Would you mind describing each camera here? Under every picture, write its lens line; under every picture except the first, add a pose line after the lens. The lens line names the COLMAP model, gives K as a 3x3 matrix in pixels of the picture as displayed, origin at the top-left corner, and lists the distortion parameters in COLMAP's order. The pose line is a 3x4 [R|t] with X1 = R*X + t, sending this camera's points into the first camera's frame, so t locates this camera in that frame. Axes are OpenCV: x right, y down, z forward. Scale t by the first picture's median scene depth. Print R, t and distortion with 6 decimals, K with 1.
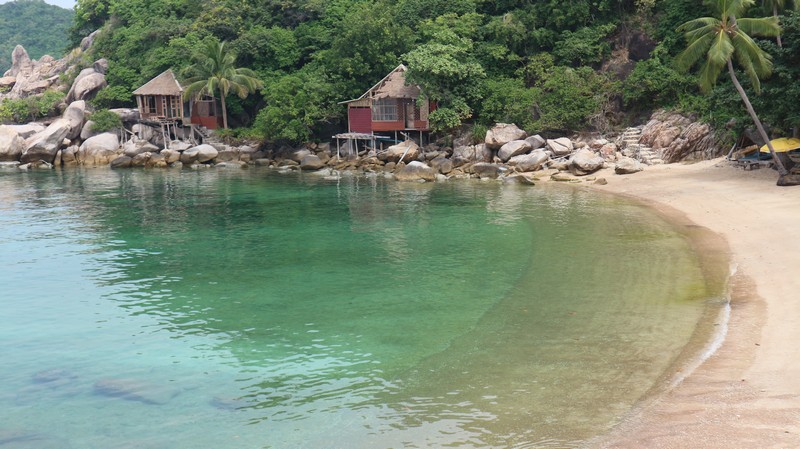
lens RADIAL K [[1120.8, 0, 400.7], [0, 1120.8, 223.9], [0, 0, 1]] dist [0.046068, 0.000000]
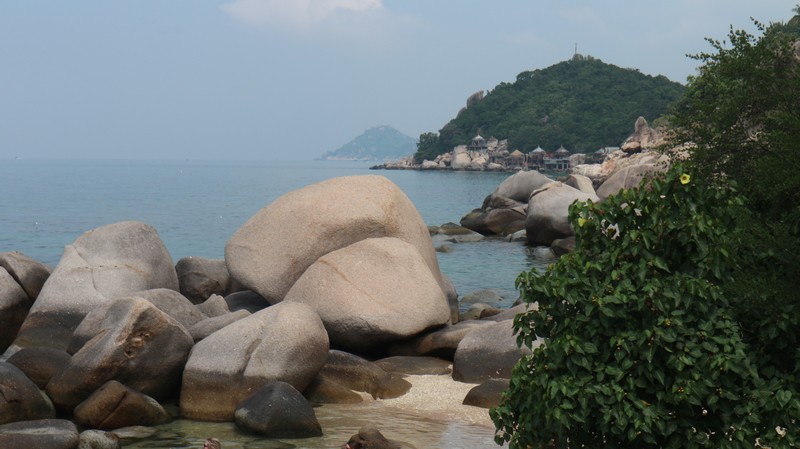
lens RADIAL K [[1621.9, 0, 399.8], [0, 1621.9, 226.1], [0, 0, 1]] dist [-0.200618, 0.000000]
pose [[0.921385, 0.032849, -0.387261, 0.175747], [-0.064886, 0.995439, -0.069941, 0.173705], [0.383197, 0.089570, 0.919314, -1.224474]]
